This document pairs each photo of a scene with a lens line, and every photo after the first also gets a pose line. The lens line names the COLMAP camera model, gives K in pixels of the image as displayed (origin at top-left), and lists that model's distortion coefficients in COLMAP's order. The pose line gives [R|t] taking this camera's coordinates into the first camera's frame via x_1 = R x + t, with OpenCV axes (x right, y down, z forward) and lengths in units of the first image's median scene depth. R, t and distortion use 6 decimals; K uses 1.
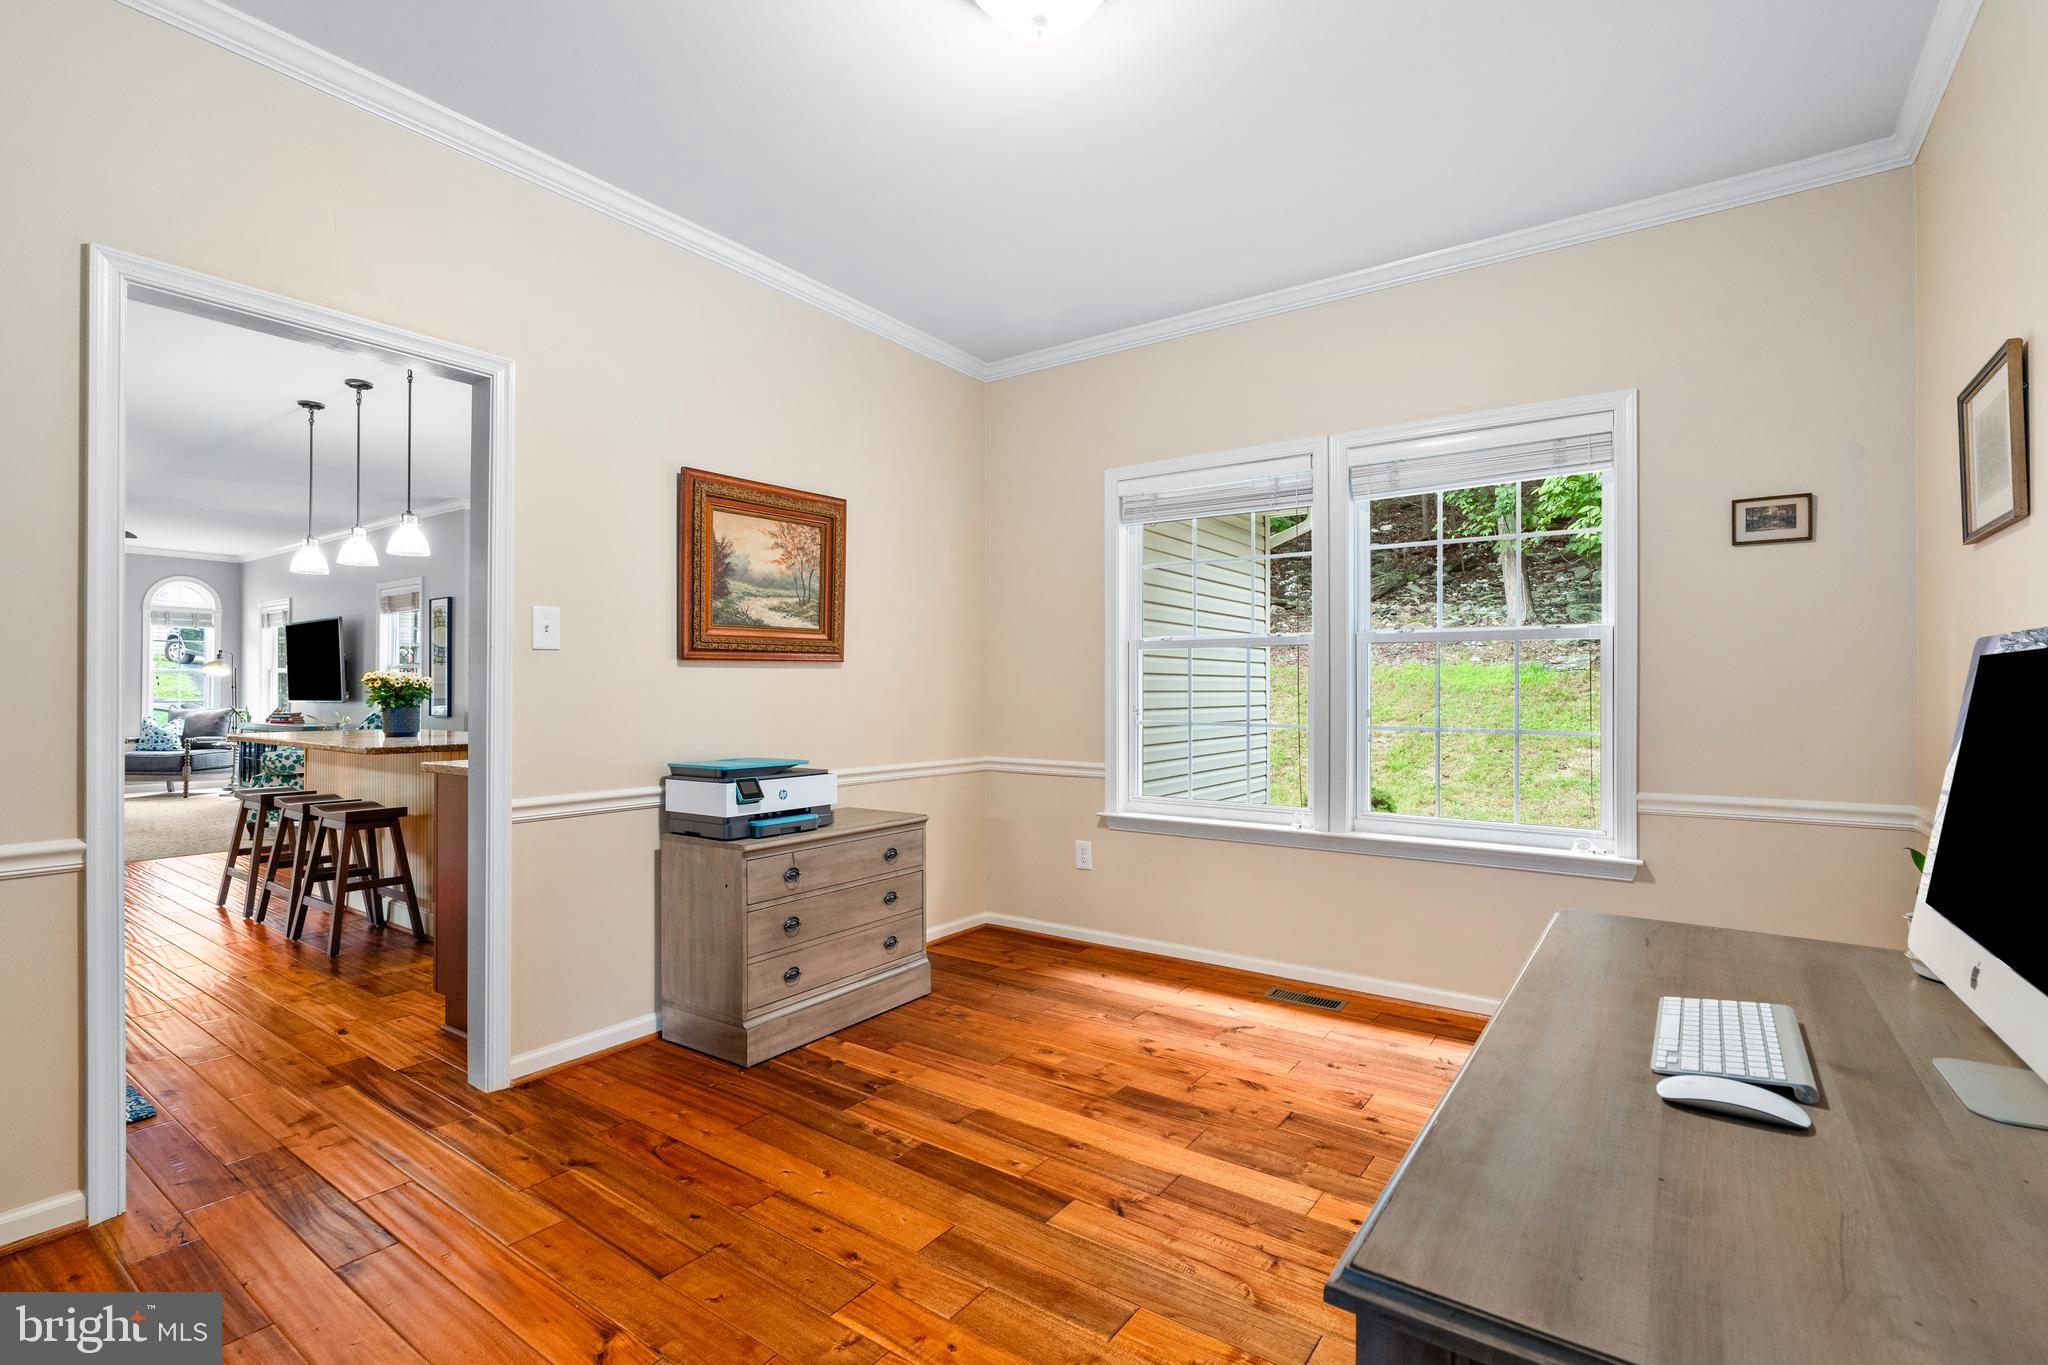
lens RADIAL K [[935.4, 0, 1025.3], [0, 935.4, 682.5], [0, 0, 1]] dist [-0.002588, 0.000129]
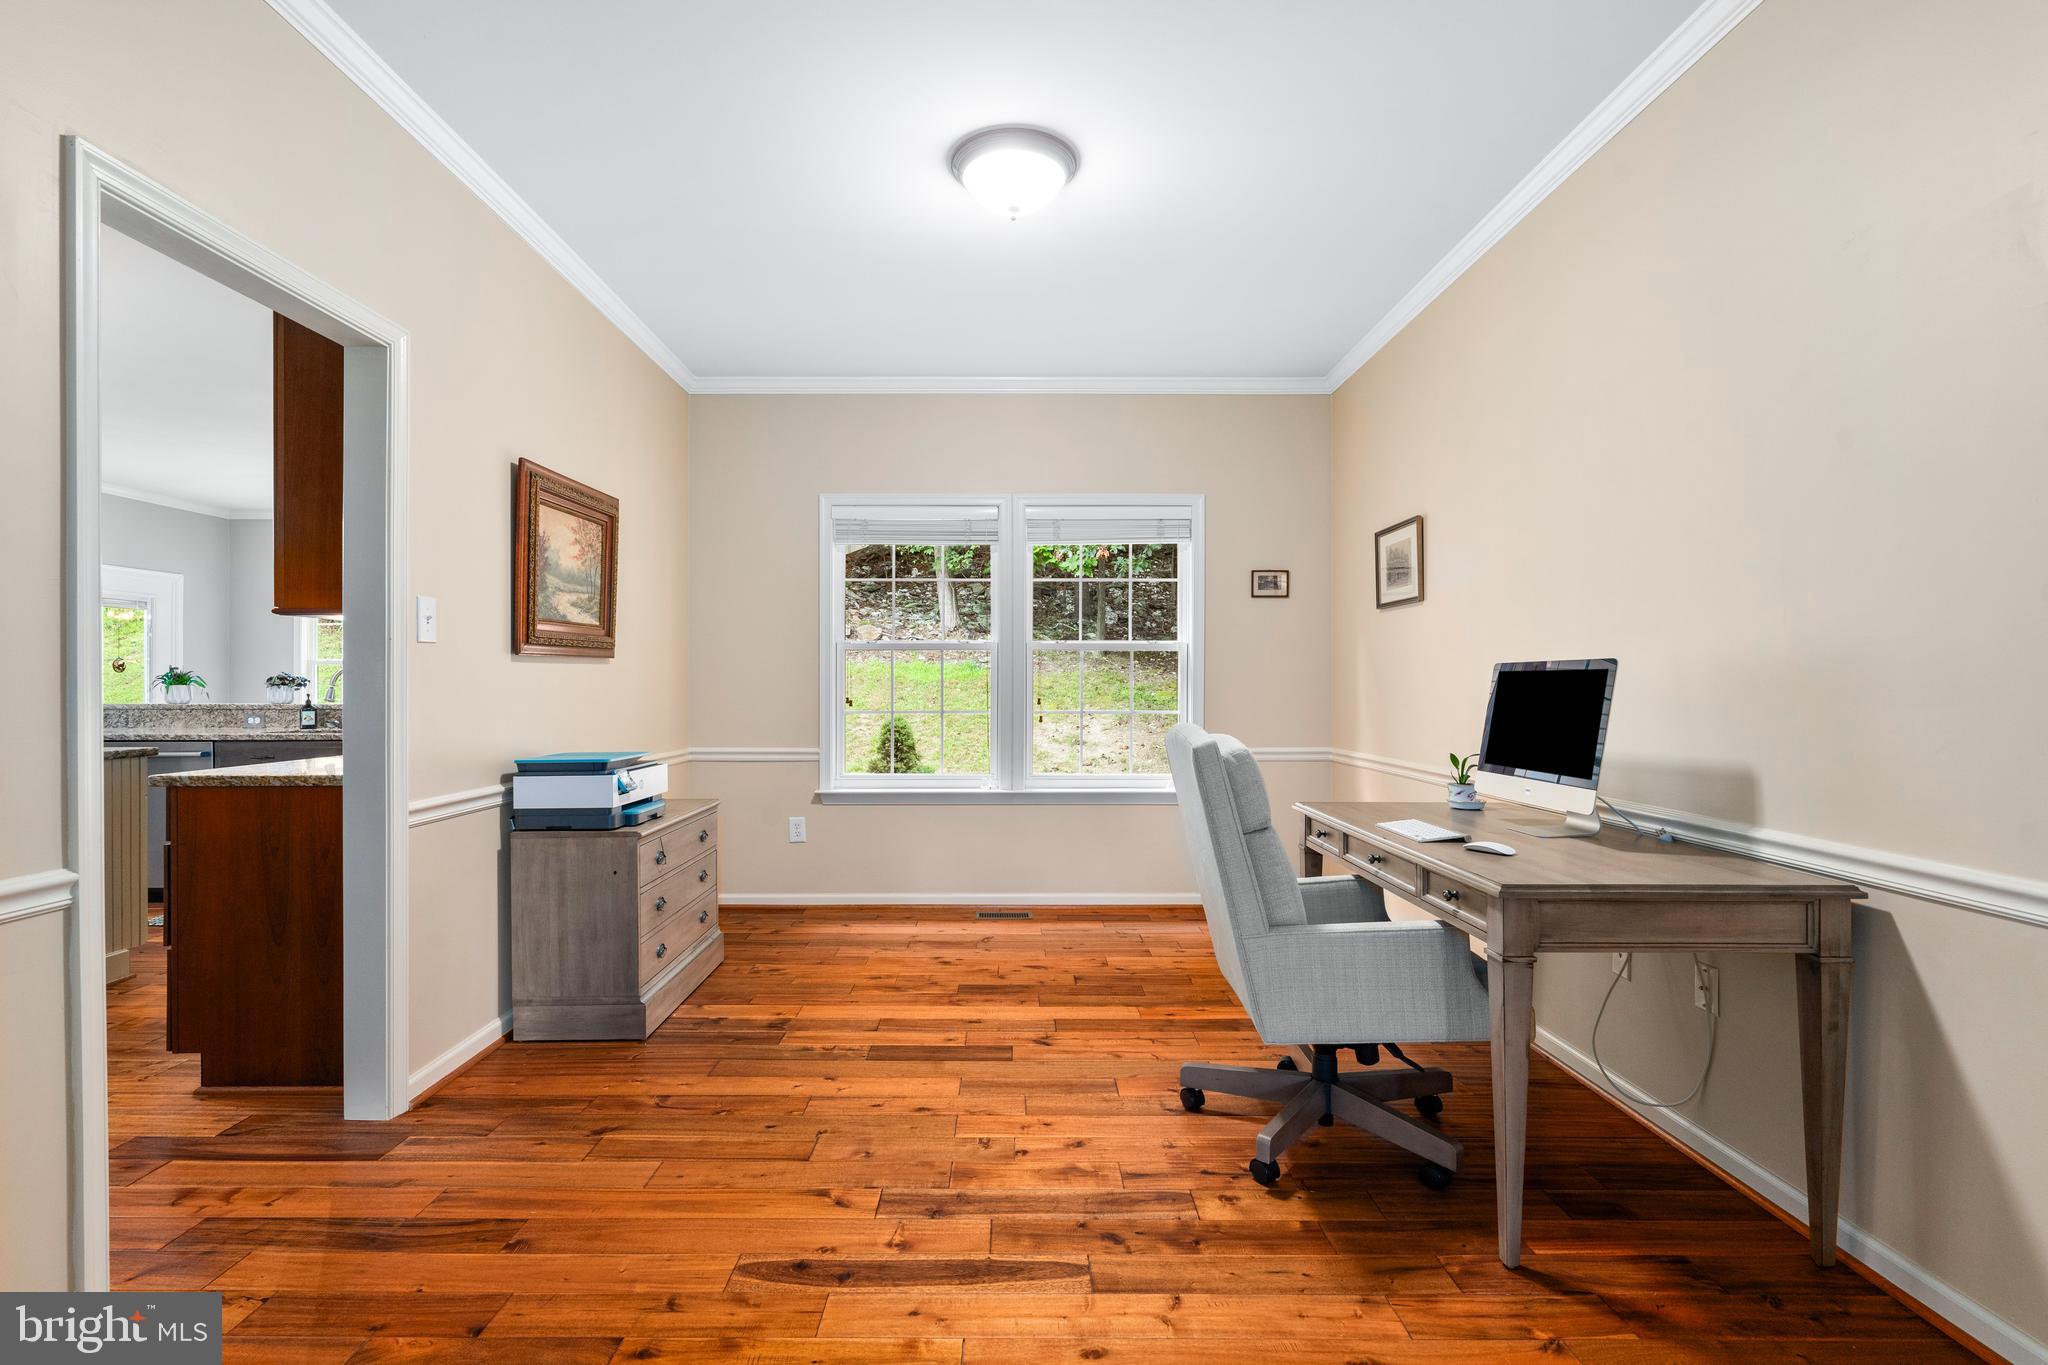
lens RADIAL K [[935.4, 0, 989.4], [0, 935.4, 685.6], [0, 0, 1]] dist [-0.002588, 0.000129]
pose [[0.816048, -0.002187, 0.577980, -0.559865], [-0.003255, 0.999960, 0.008379, -0.001628], [-0.577975, -0.008719, 0.816008, -0.088908]]
